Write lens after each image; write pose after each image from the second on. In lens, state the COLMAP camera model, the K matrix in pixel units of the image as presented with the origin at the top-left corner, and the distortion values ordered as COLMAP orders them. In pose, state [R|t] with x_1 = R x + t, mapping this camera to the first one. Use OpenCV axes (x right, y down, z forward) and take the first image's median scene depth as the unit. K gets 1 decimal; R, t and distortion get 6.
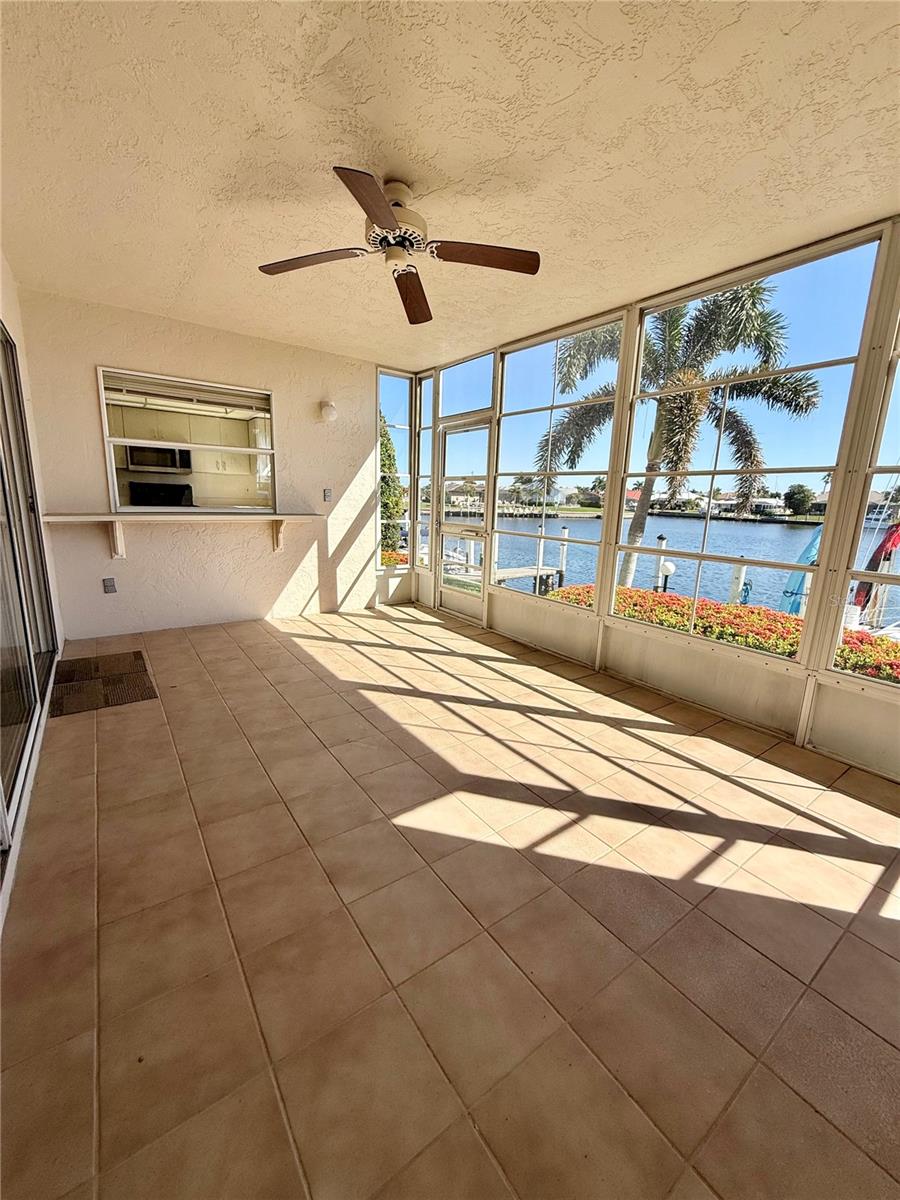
lens RADIAL K [[479.7, 0, 449.4], [0, 479.7, 598.8], [0, 0, 1]] dist [-0.000502, 0.000173]
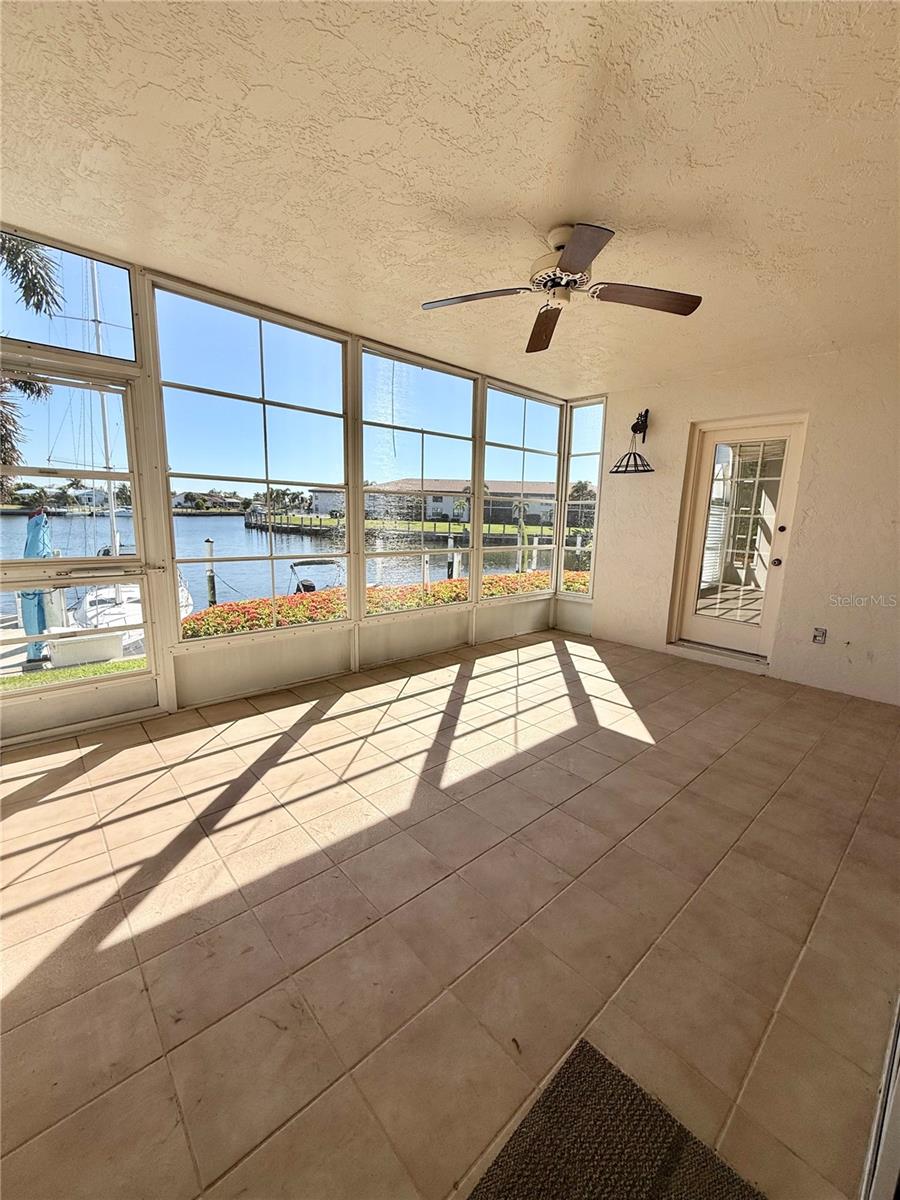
lens RADIAL K [[479.7, 0, 452.2], [0, 479.7, 597.8], [0, 0, 1]] dist [-0.000502, 0.000173]
pose [[-0.111107, -0.211241, 0.971099, -0.718168], [0.172256, 0.958265, 0.228158, -0.215337], [-0.978766, 0.192628, -0.070082, 0.835106]]
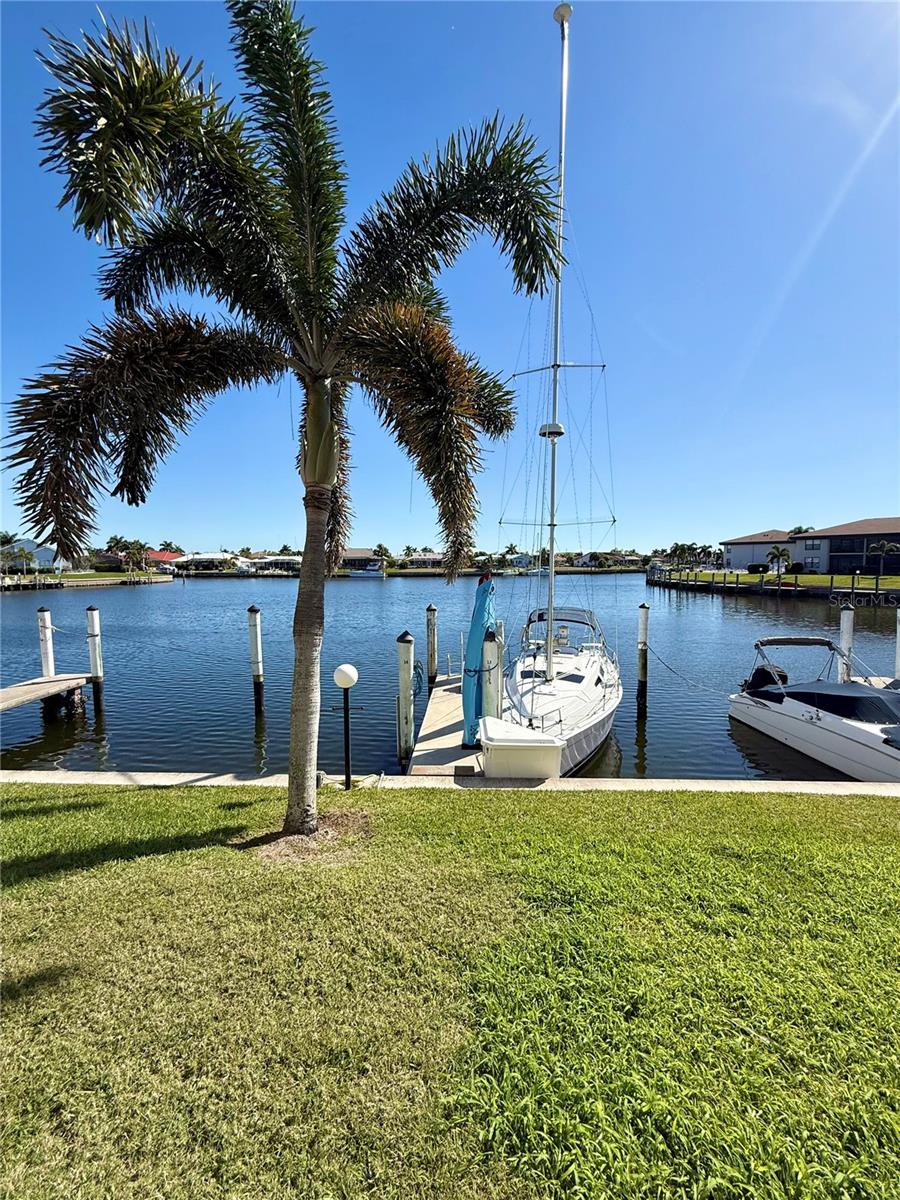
lens RADIAL K [[479.7, 0, 448.7], [0, 479.7, 598.9], [0, 0, 1]] dist [-0.000502, 0.000173]
pose [[0.619768, -0.094362, 0.779091, 0.256179], [0.188338, 0.981617, -0.030932, -0.317302], [-0.761851, 0.165903, 0.626147, 1.491018]]
